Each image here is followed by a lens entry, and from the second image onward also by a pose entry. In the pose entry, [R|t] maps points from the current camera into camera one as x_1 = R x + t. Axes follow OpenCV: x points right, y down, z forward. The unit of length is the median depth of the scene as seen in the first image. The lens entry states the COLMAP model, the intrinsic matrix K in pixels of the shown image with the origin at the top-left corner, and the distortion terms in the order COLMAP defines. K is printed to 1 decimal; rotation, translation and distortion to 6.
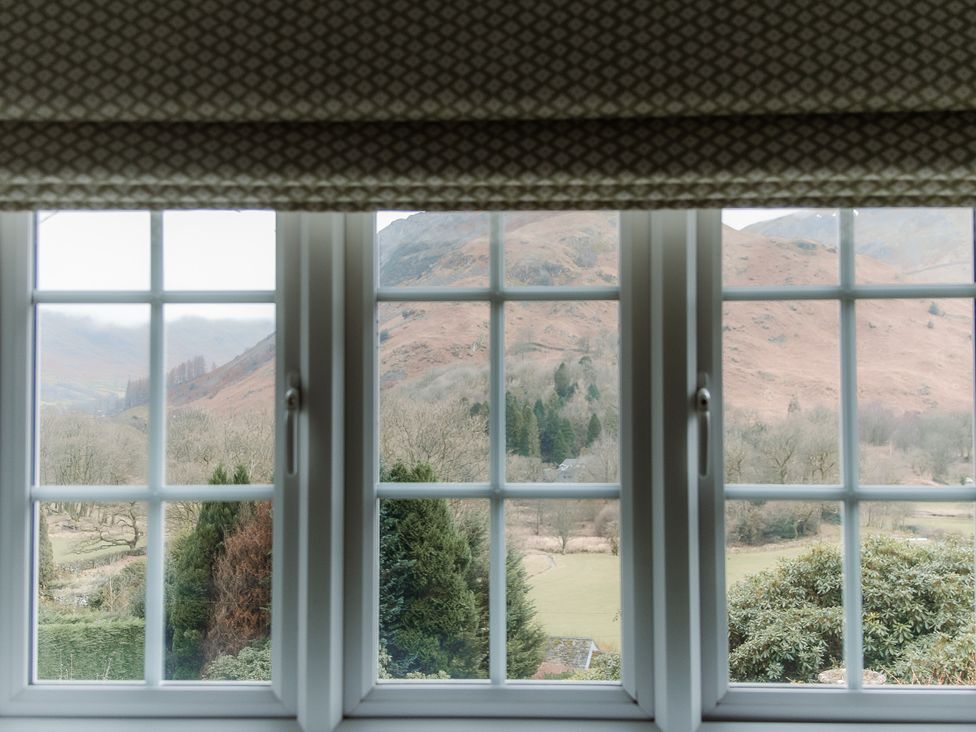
lens RADIAL K [[1197.1, 0, 488.0], [0, 1197.1, 366.0], [0, 0, 1]] dist [0.237074, -0.618773]
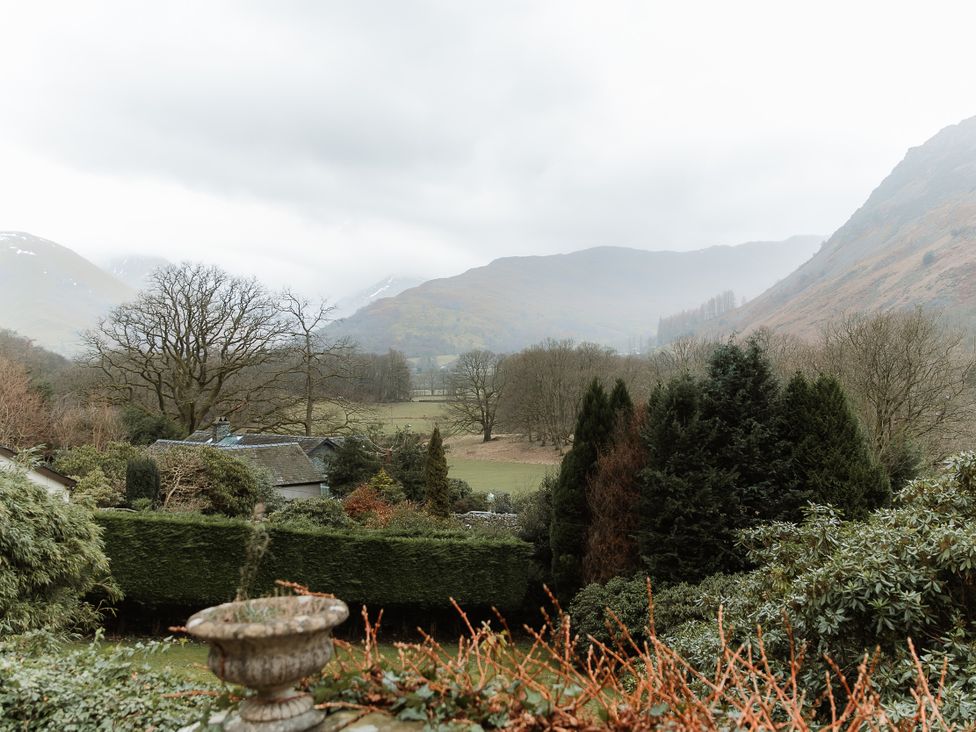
lens RADIAL K [[1220.9, 0, 488.0], [0, 1220.9, 366.0], [0, 0, 1]] dist [0.251814, -0.715856]
pose [[0.901562, -0.012097, -0.432482, 2.876645], [0.033393, 0.998573, 0.041679, 0.838601], [0.431360, -0.052018, 0.900679, 3.560948]]
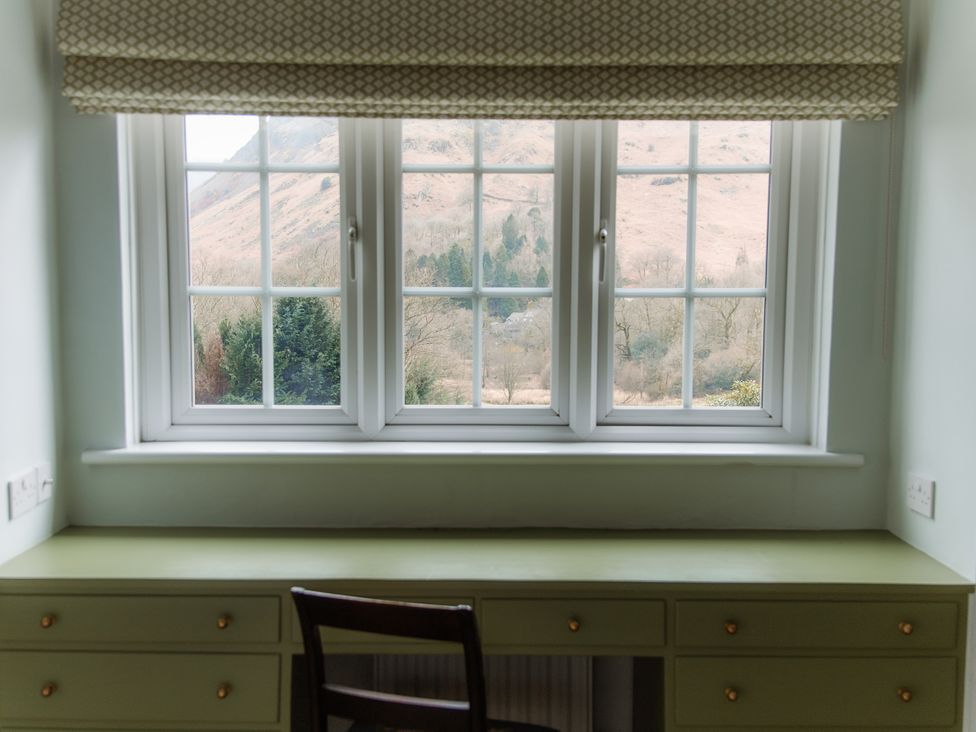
lens RADIAL K [[1220.9, 0, 488.0], [0, 1220.9, 366.0], [0, 0, 1]] dist [0.251814, -0.715856]
pose [[0.999012, 0.002604, 0.044370, -0.058971], [-0.007928, 0.992713, 0.120244, 0.004525], [-0.043733, -0.120476, 0.991752, -0.753107]]
